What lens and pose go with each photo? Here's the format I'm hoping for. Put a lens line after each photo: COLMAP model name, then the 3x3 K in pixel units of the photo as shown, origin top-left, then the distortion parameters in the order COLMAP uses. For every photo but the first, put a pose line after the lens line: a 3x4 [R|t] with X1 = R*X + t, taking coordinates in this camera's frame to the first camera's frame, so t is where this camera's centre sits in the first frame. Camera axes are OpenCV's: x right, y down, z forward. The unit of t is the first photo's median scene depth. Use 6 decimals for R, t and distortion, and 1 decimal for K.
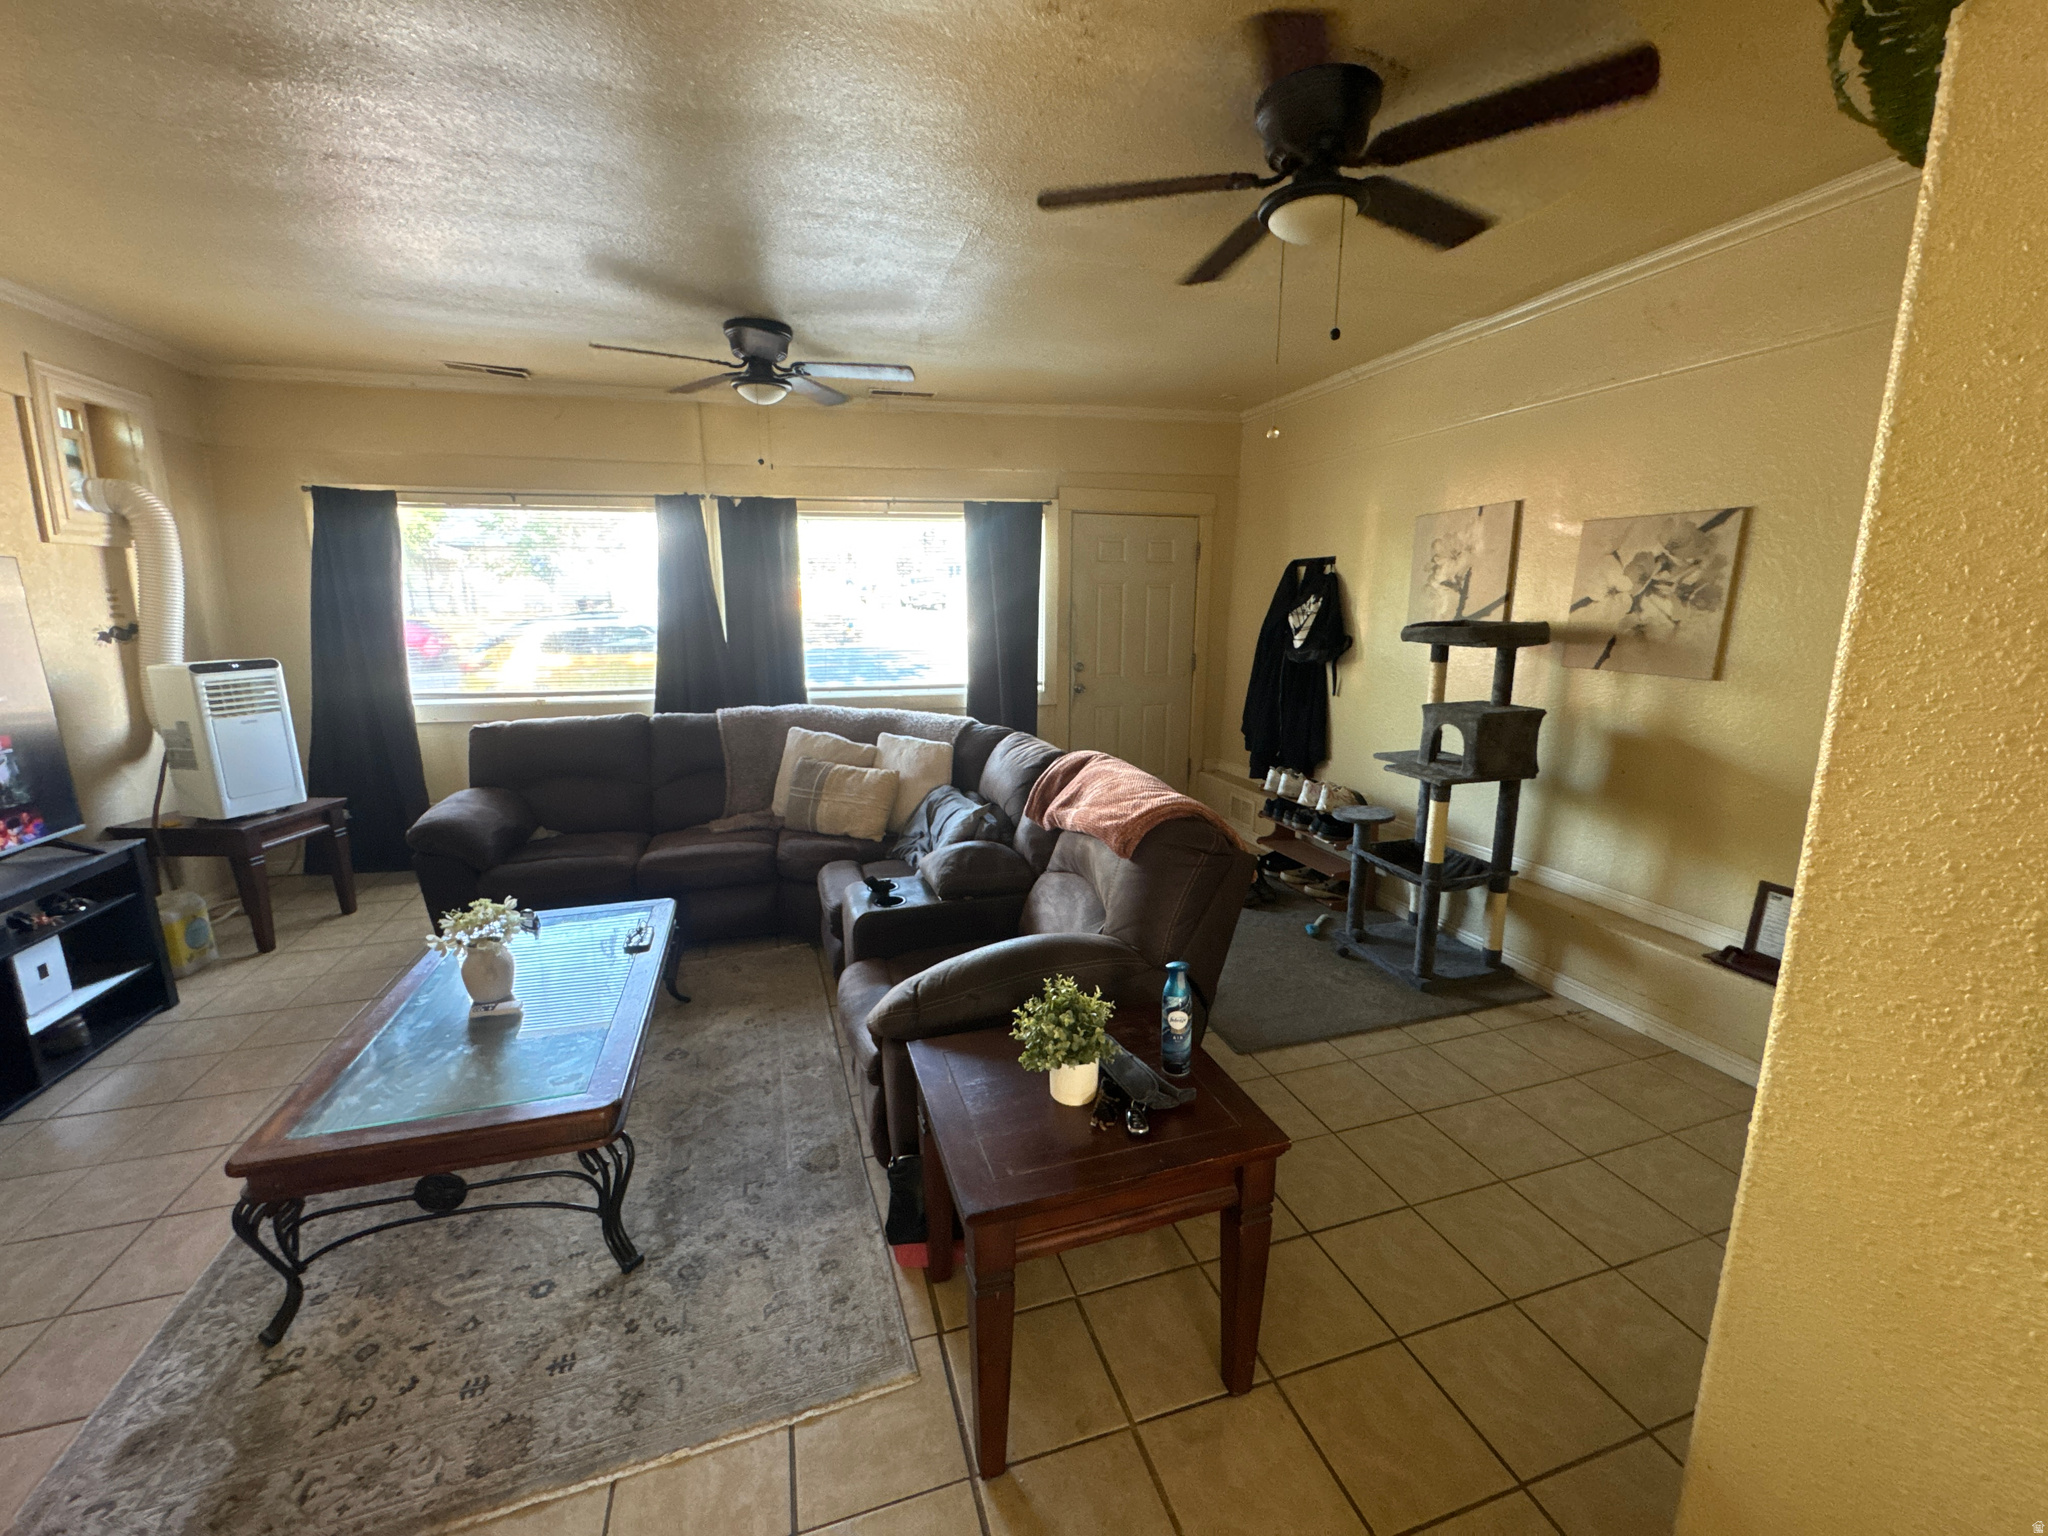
lens RADIAL K [[820.5, 0, 1026.0], [0, 820.5, 764.3], [0, 0, 1]] dist [-0.000777, -0.000086]
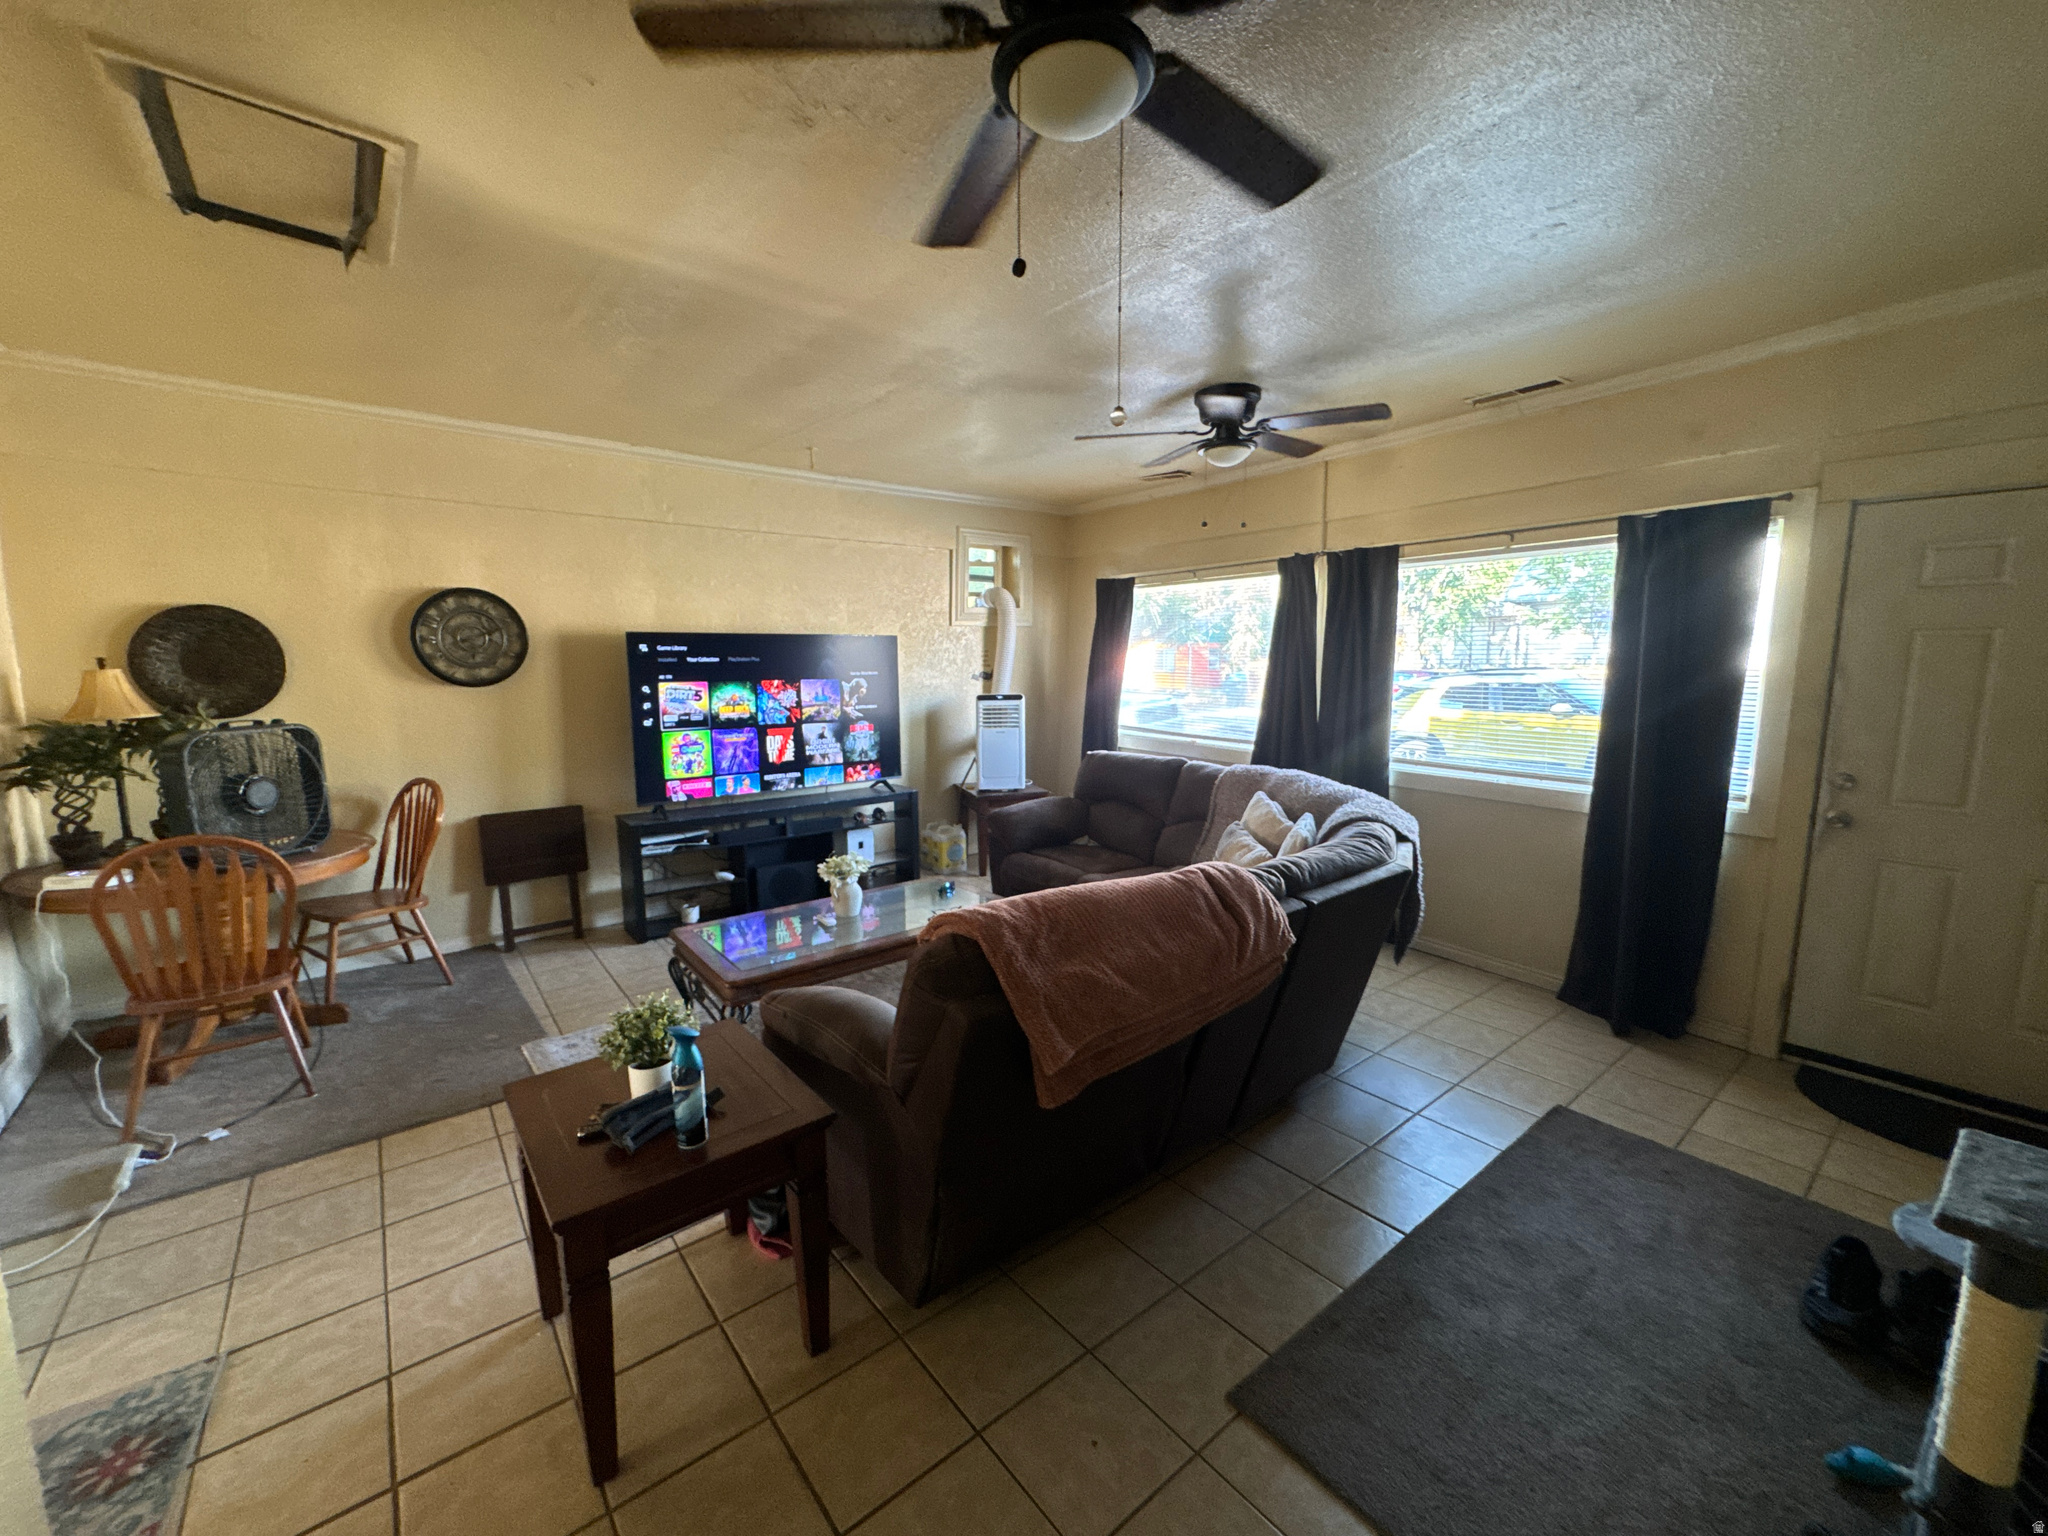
lens RADIAL K [[820.5, 0, 1026.0], [0, 820.5, 764.3], [0, 0, 1]] dist [-0.000777, -0.000086]
pose [[0.372165, 0.124613, -0.919763, 0.419974], [-0.182207, 0.981474, 0.059247, -0.072158], [0.910106, 0.145538, 0.387976, 0.330776]]
